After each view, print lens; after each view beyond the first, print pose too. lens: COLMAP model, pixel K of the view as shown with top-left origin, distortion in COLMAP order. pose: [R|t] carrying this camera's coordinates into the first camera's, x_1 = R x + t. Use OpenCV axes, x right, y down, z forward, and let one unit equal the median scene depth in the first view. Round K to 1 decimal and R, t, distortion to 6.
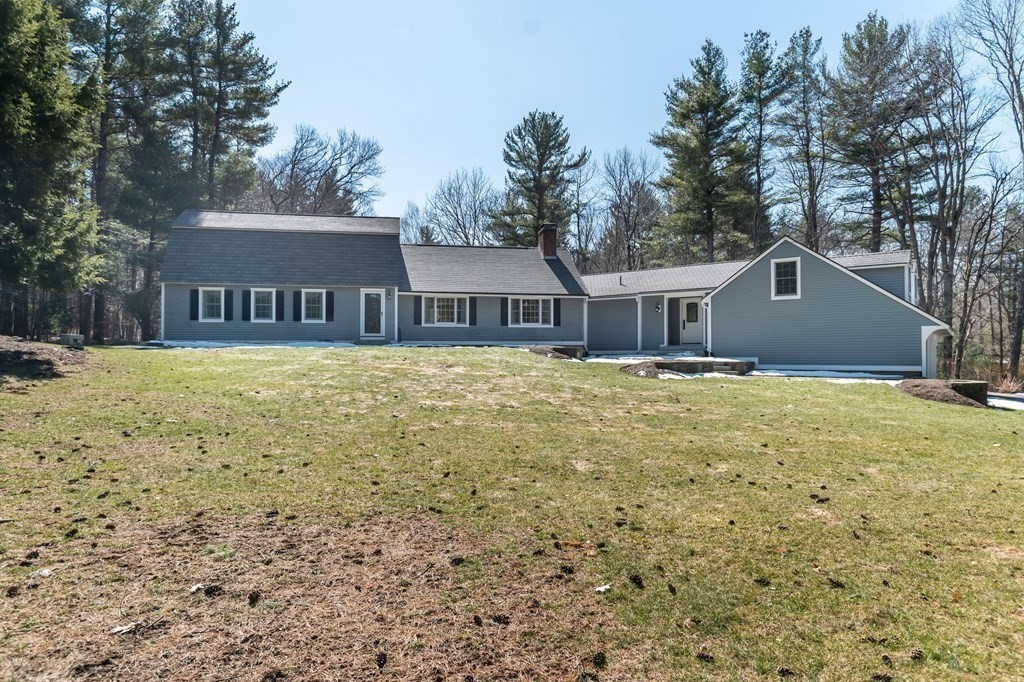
lens RADIAL K [[600.6, 0, 512.0], [0, 600.6, 341.0], [0, 0, 1]] dist [0.040654, 0.000007]
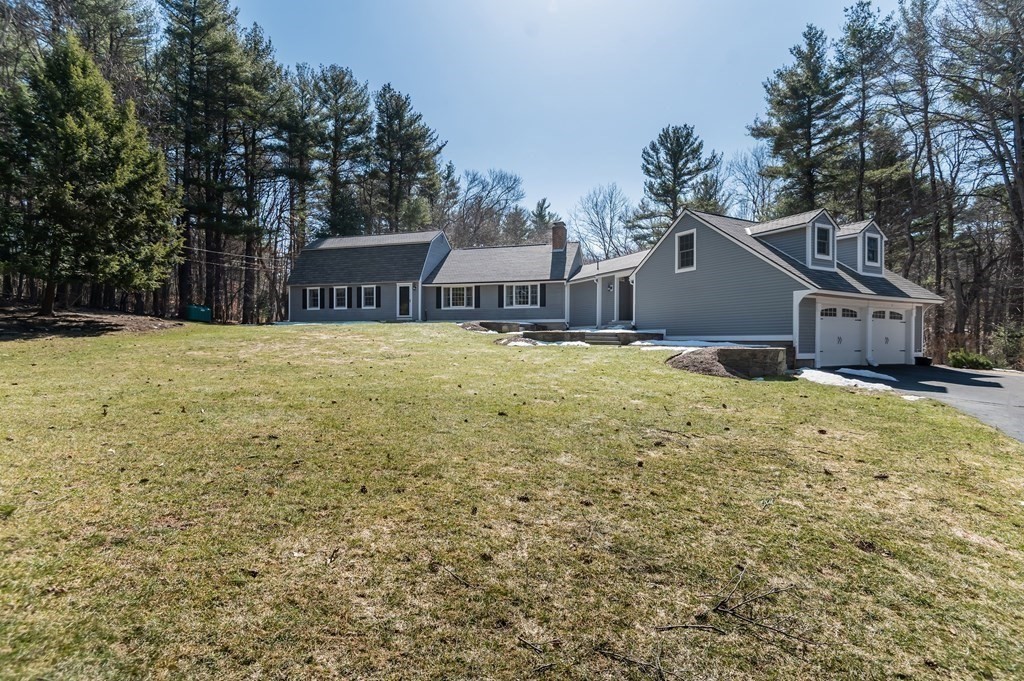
lens RADIAL K [[472.0, 0, 508.4], [0, 472.0, 342.6], [0, 0, 1]] dist [-0.002992, -0.000554]
pose [[0.897689, 0.005366, -0.440597, 0.432309], [0.005716, 0.999700, 0.023821, 0.023968], [0.440593, -0.023902, 0.897389, 0.127800]]
